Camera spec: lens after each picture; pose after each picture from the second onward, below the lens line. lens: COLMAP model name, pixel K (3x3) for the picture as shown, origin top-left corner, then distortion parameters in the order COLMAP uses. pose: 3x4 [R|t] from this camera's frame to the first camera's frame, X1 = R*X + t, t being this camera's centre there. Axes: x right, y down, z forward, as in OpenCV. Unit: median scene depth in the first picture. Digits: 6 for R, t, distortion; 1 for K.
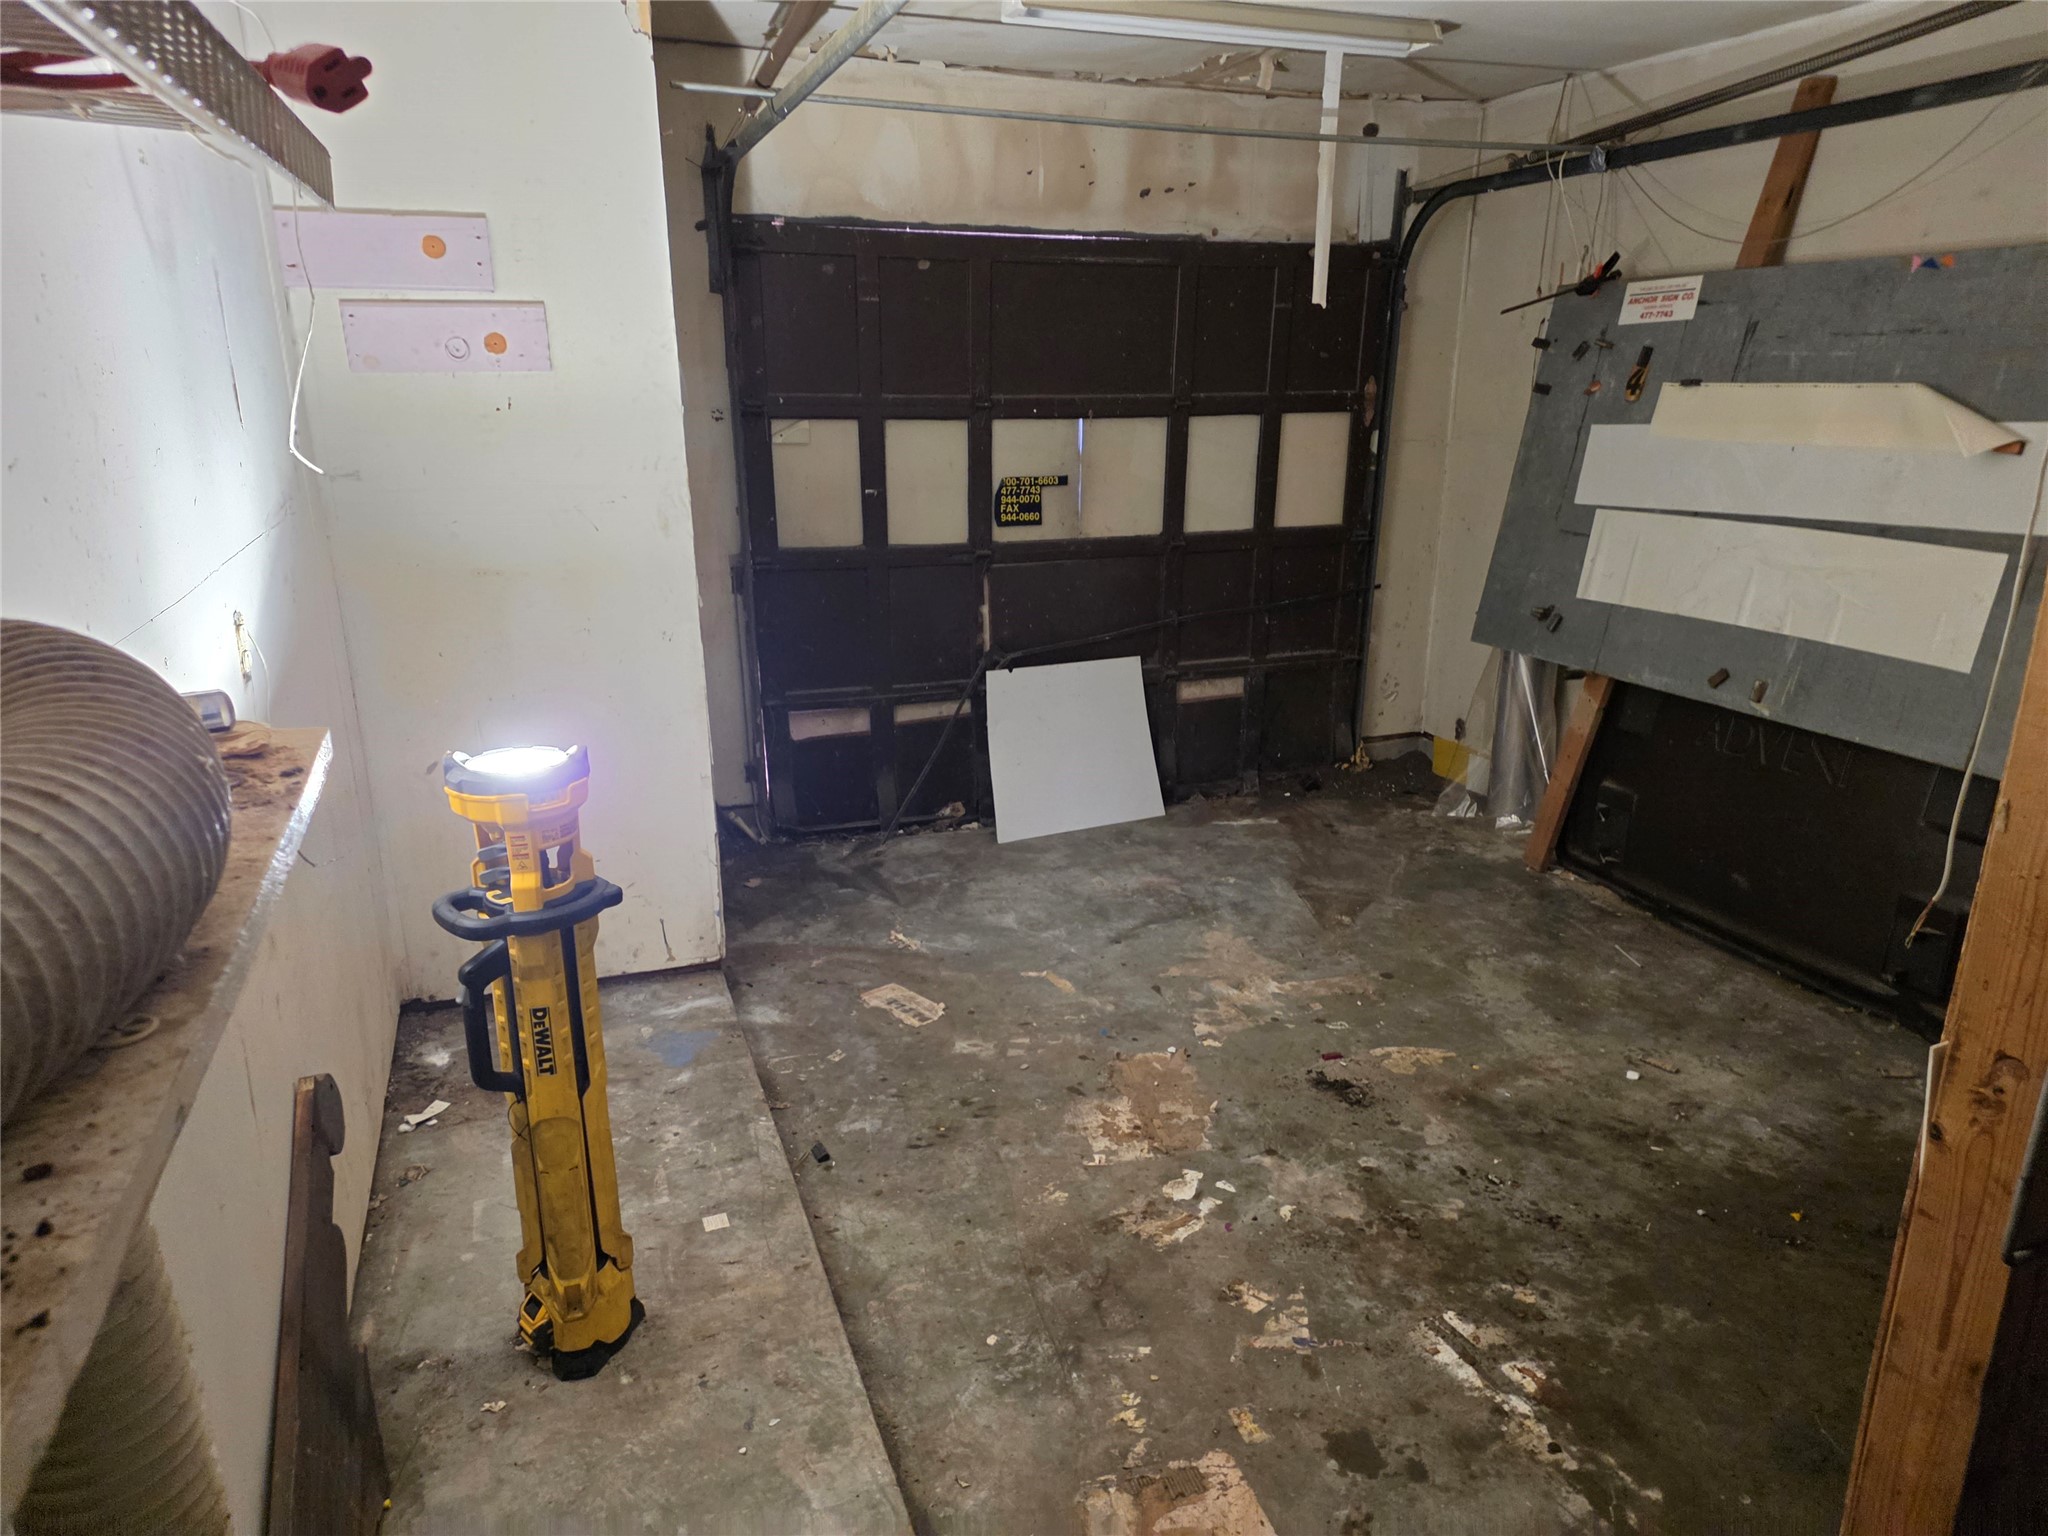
lens RADIAL K [[1360.4, 0, 1023.7], [0, 1360.4, 773.0], [0, 0, 1]] dist [0.030980, -0.012678]
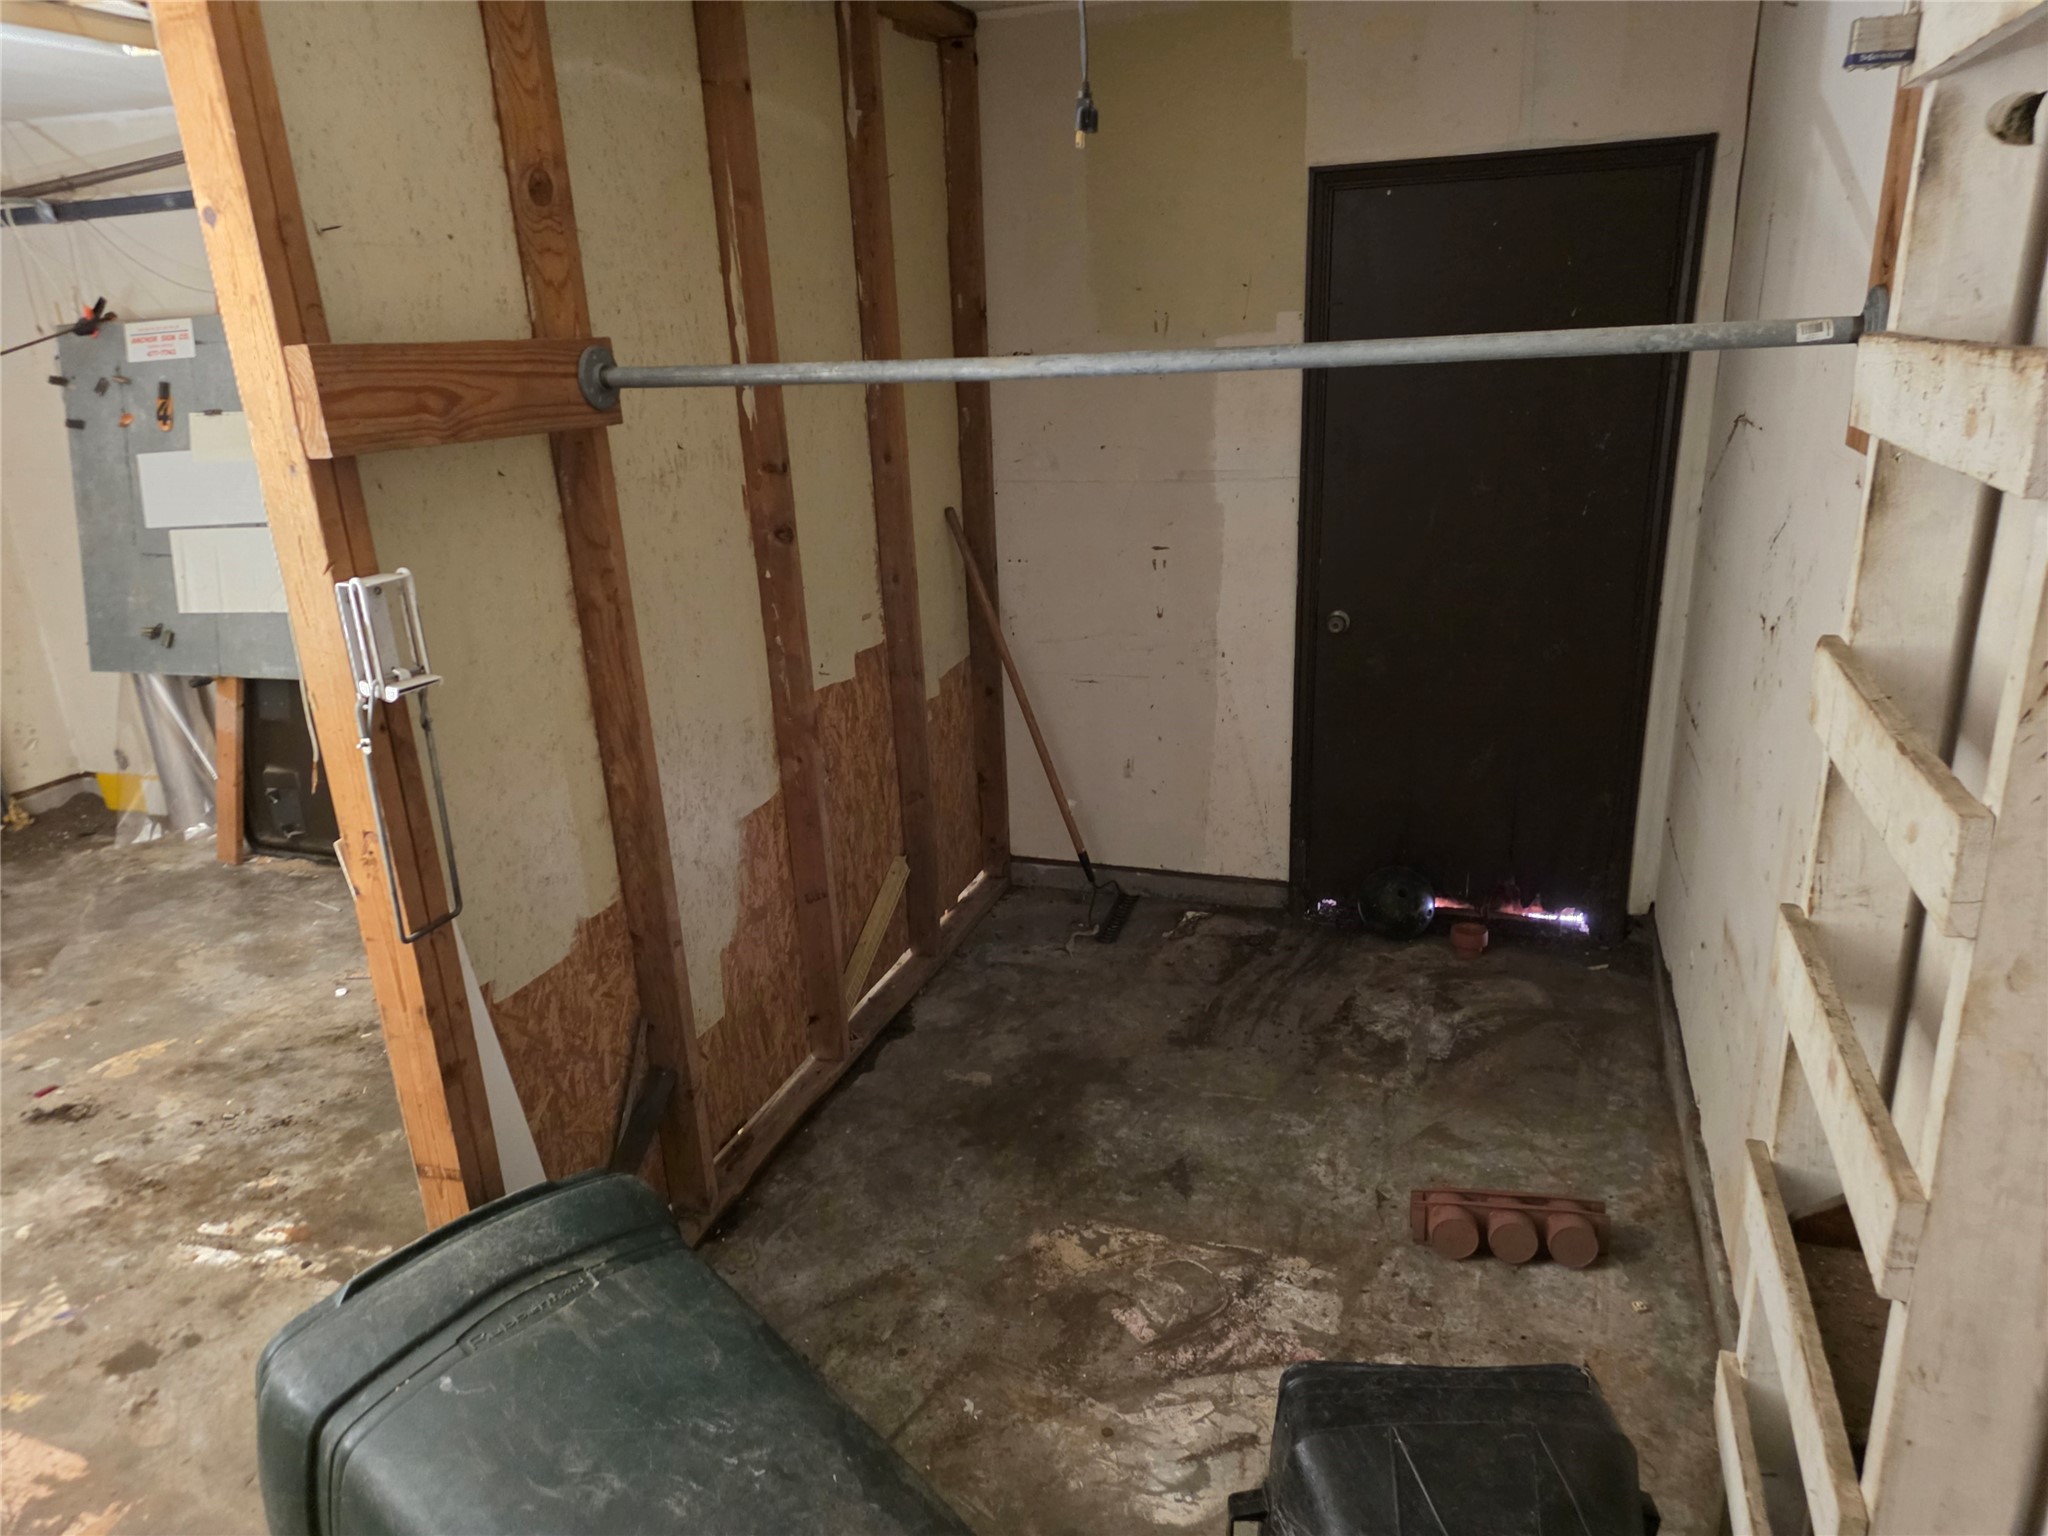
lens RADIAL K [[1360.4, 0, 1037.0], [0, 1360.4, 773.6], [0, 0, 1]] dist [0.030980, -0.012678]
pose [[0.626786, -0.266690, 0.732131, -0.001603], [0.263507, 0.956792, 0.122935, 0.042175], [-0.733283, 0.115868, 0.669978, -0.231471]]
